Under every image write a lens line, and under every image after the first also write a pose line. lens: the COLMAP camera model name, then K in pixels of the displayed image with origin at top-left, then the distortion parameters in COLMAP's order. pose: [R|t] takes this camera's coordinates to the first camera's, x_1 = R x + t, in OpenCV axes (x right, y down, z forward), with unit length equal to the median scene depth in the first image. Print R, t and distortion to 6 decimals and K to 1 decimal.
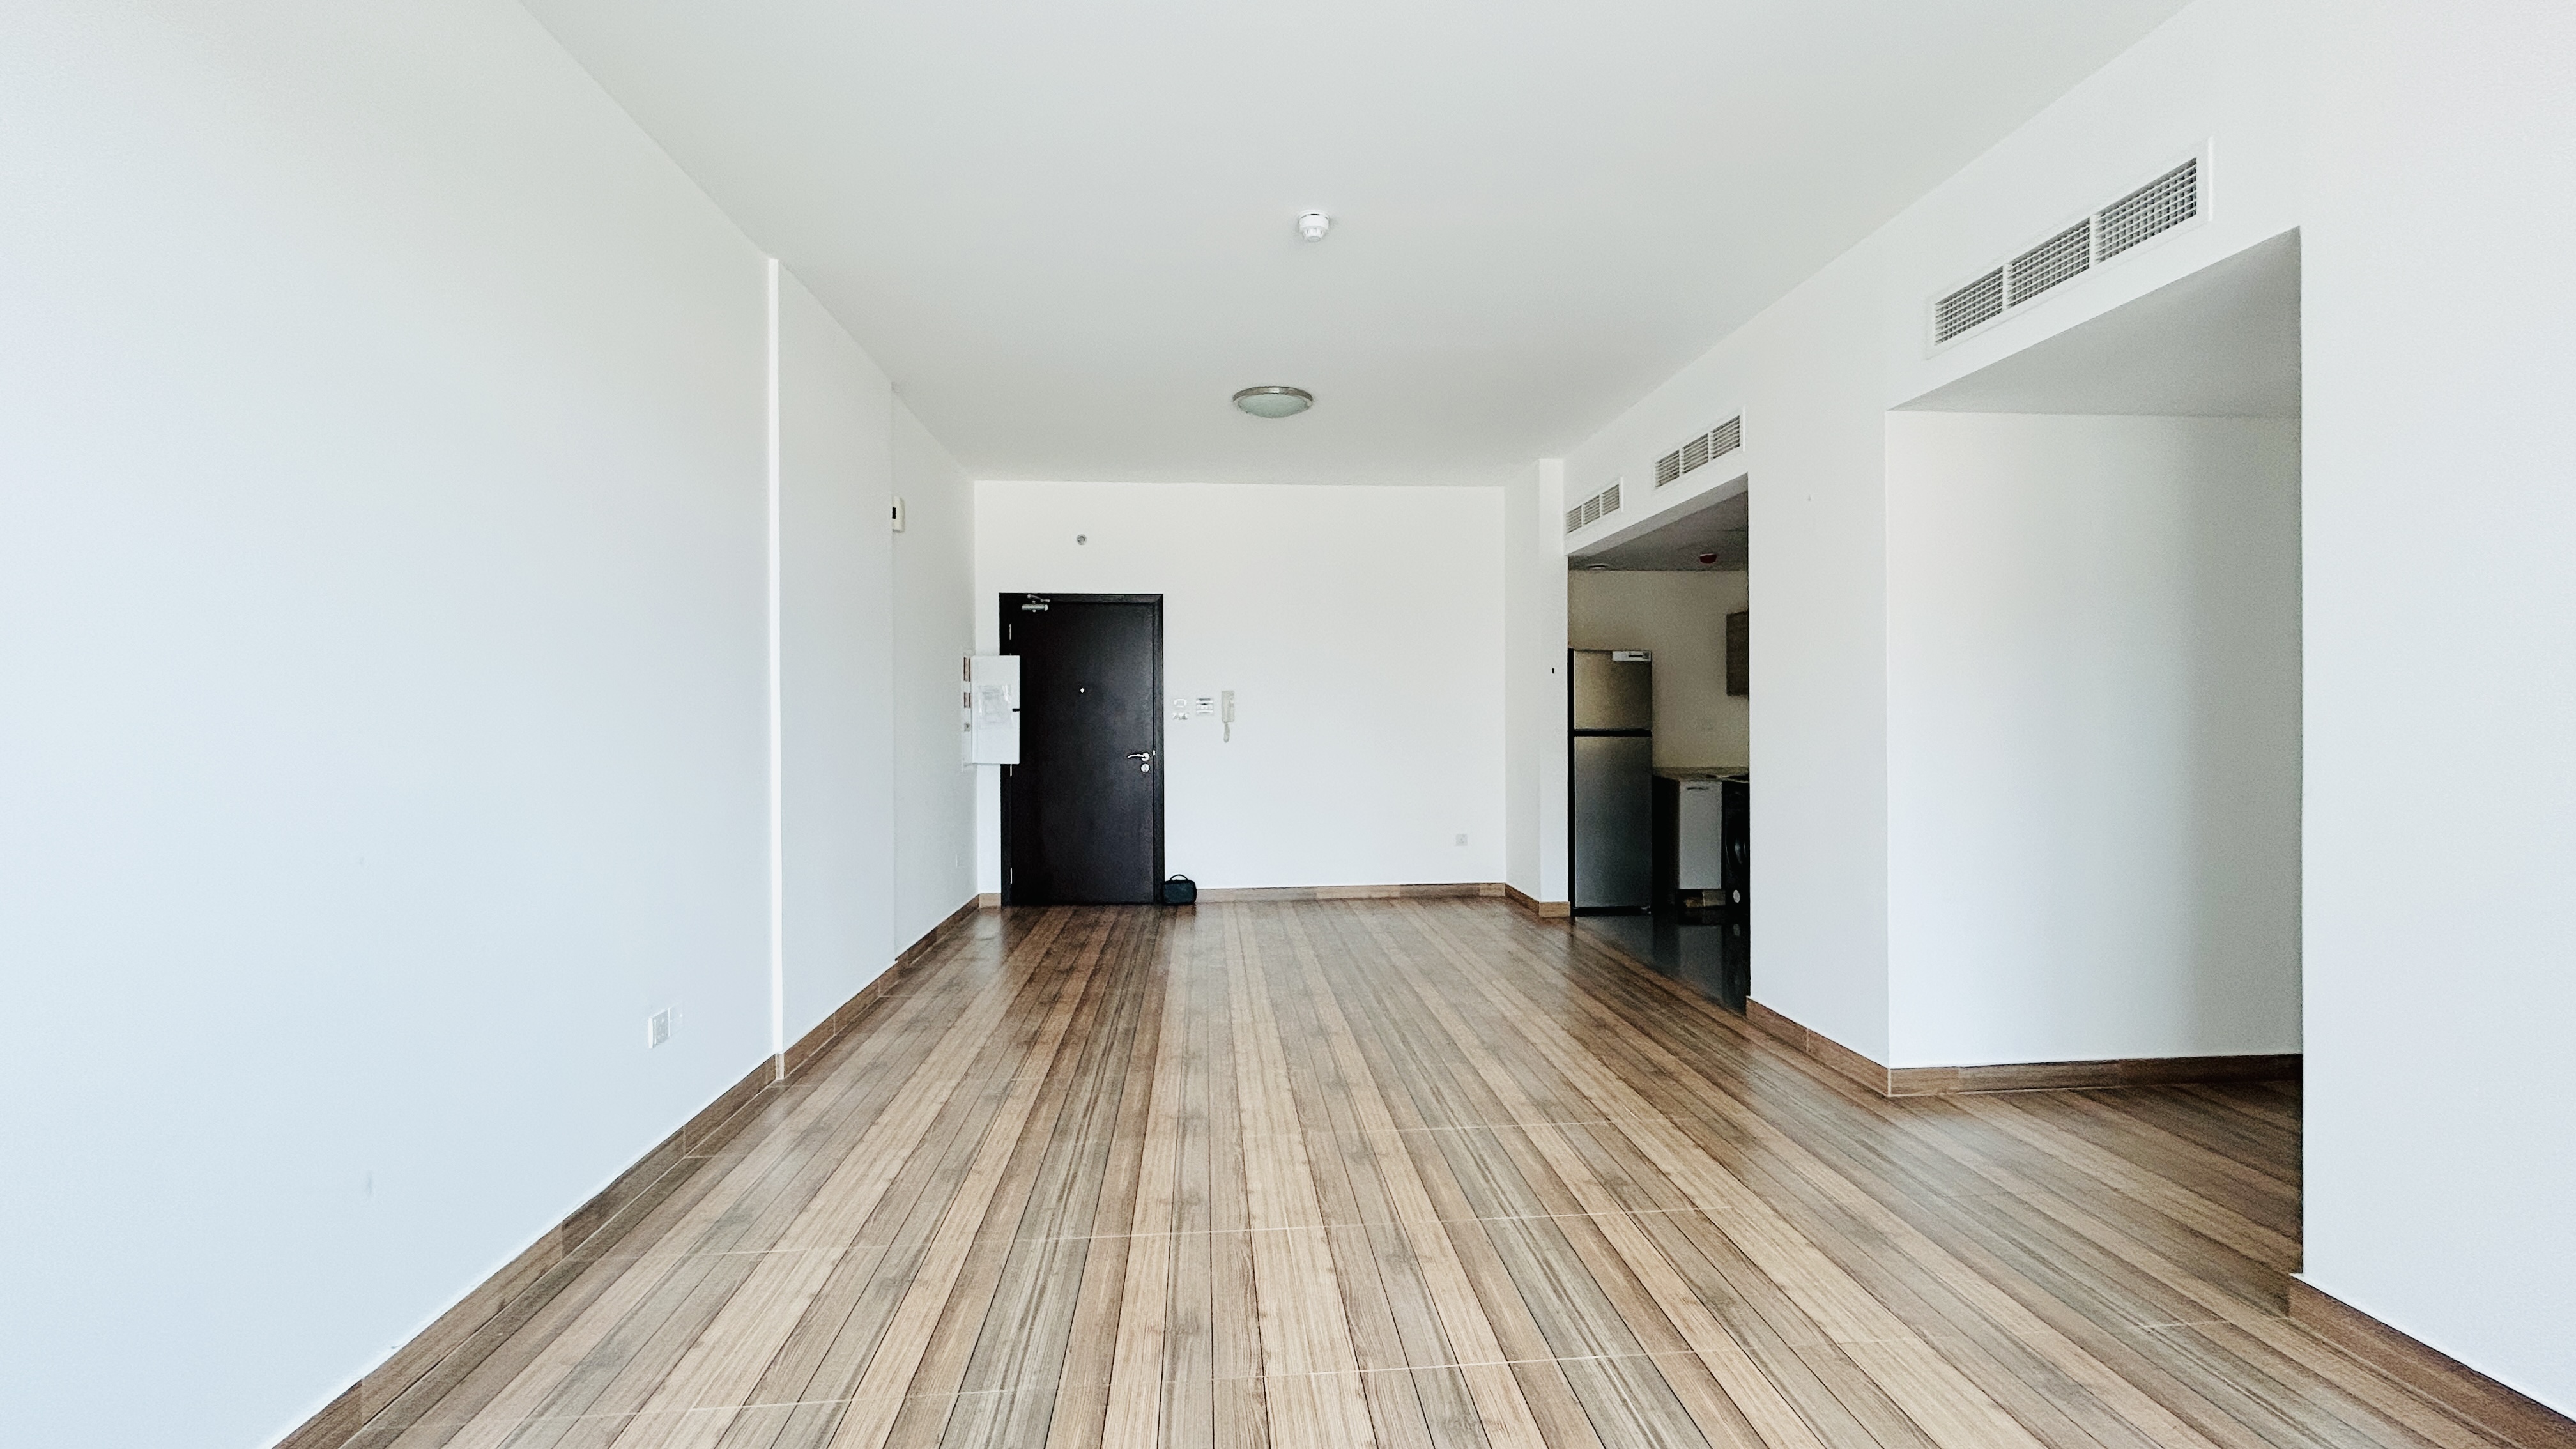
lens RADIAL K [[1037.9, 0, 1284.5], [0, 1037.9, 720.9], [0, 0, 1]] dist [0.001475, 0.000249]
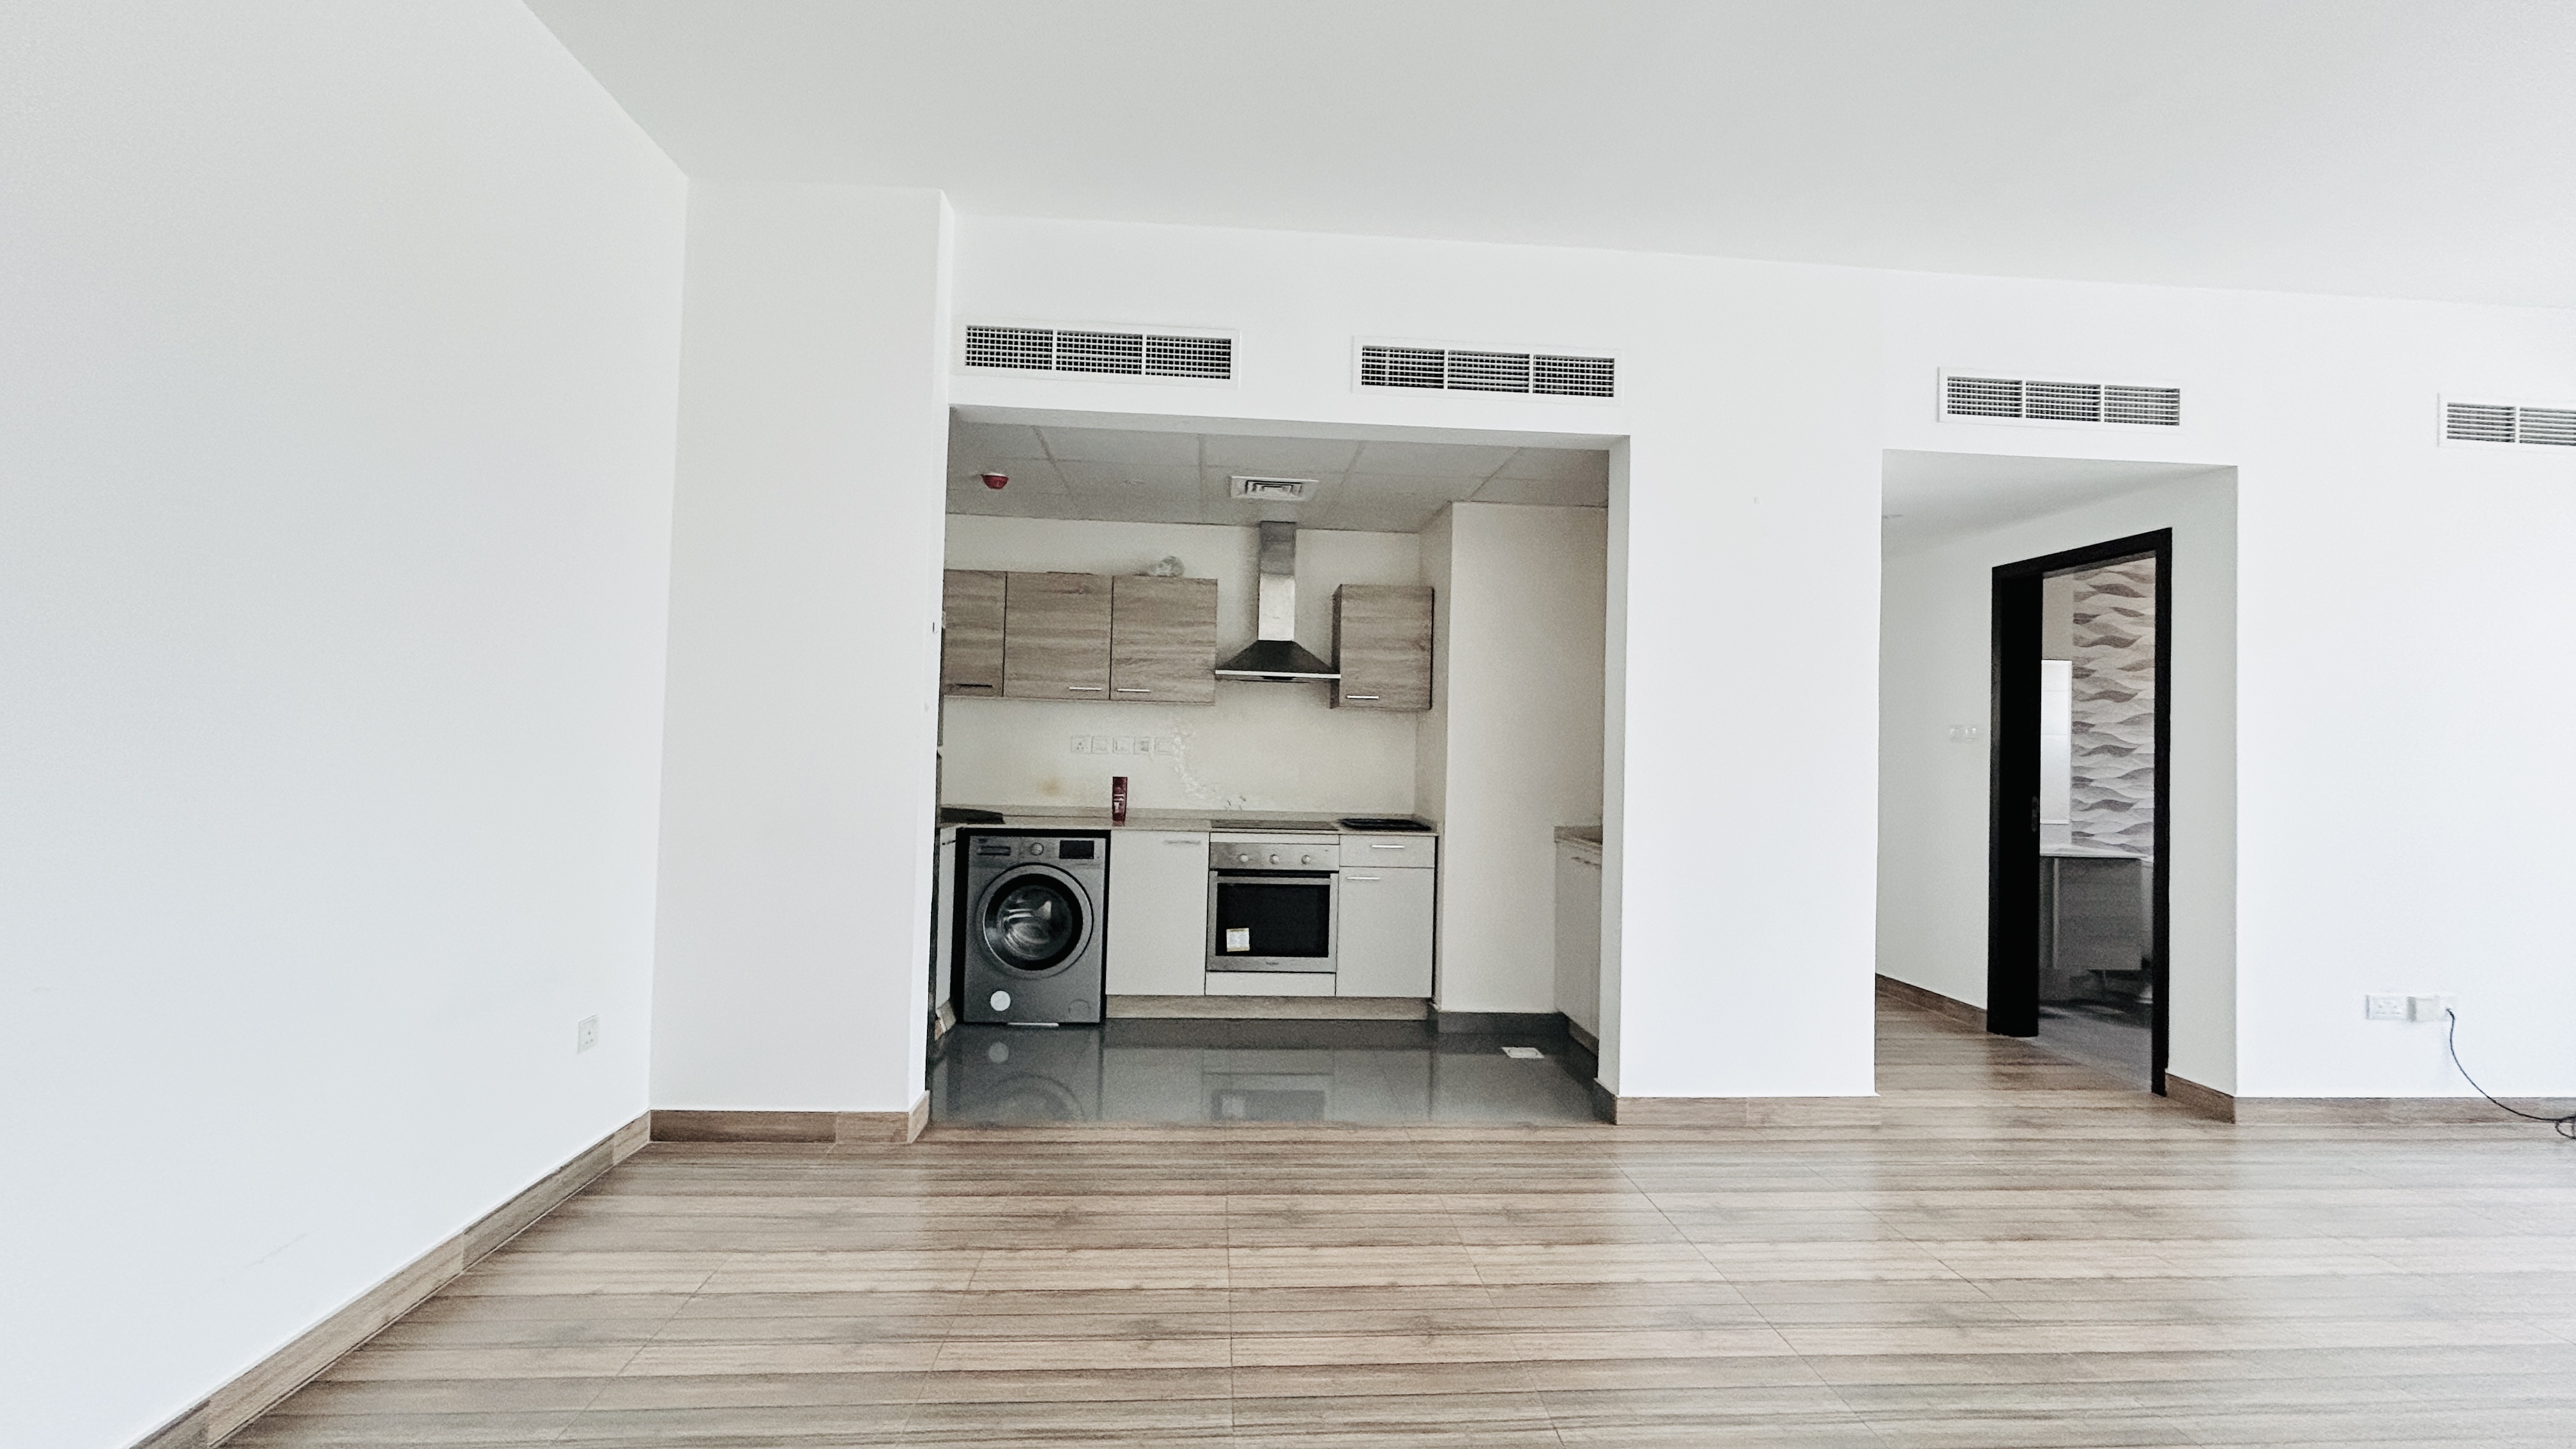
lens RADIAL K [[1037.9, 0, 1284.5], [0, 1037.9, 720.9], [0, 0, 1]] dist [0.001475, 0.000249]
pose [[0.002631, 0.034102, 0.999415, -0.427549], [-0.021453, 0.999190, -0.034038, 0.016632], [-0.999766, -0.021351, 0.003360, 1.539330]]
